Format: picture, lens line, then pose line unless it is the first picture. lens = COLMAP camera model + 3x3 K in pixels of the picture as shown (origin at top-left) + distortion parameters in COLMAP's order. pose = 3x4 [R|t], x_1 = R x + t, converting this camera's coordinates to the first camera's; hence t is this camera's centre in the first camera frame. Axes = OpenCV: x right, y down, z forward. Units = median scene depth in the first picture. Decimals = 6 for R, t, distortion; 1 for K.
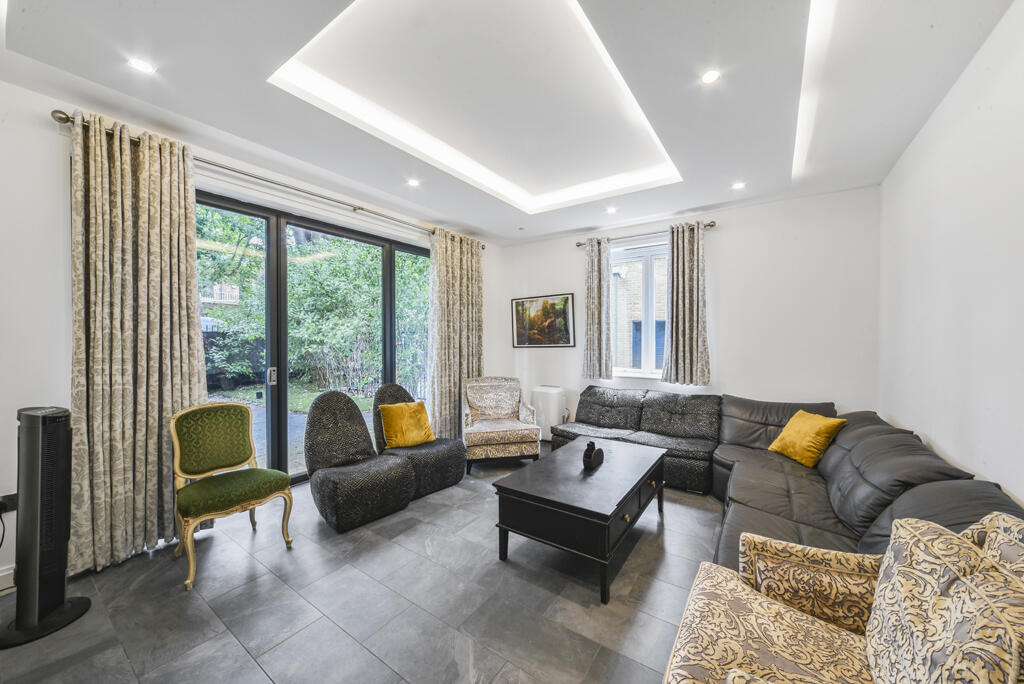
lens RADIAL K [[360.3, 0, 511.5], [0, 360.3, 338.6], [0, 0, 1]] dist [-0.005426, 0.002007]
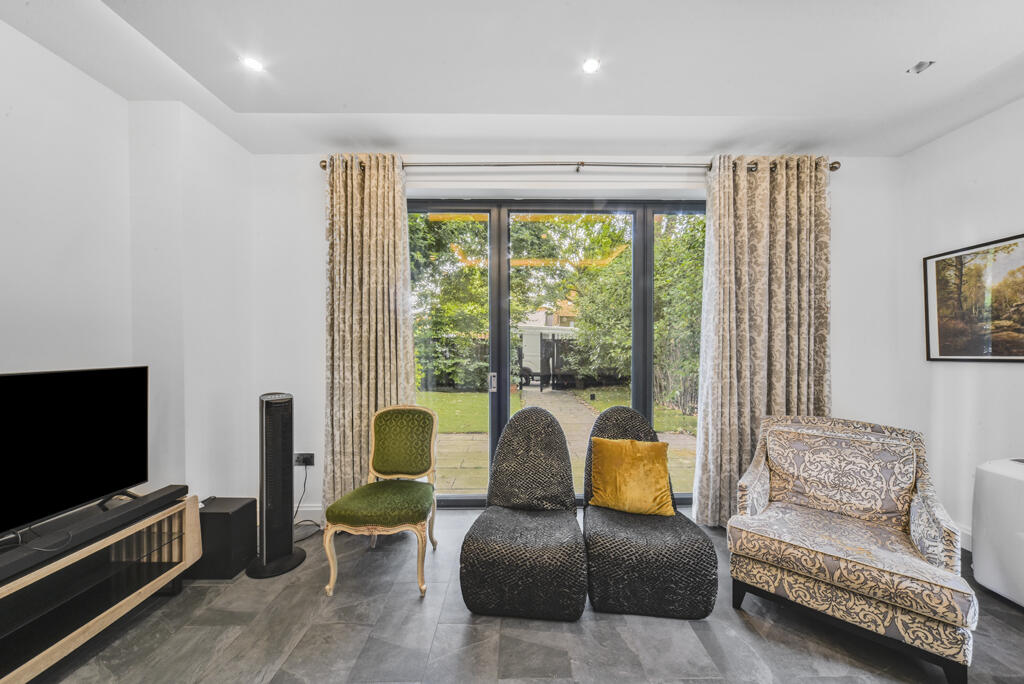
lens RADIAL K [[360.3, 0, 516.8], [0, 360.3, 348.3], [0, 0, 1]] dist [-0.005426, 0.002007]
pose [[0.590741, 0.007227, -0.806829, 0.081903], [-0.002845, 0.999972, 0.006874, 0.008829], [0.806856, -0.001765, 0.590746, 0.369850]]
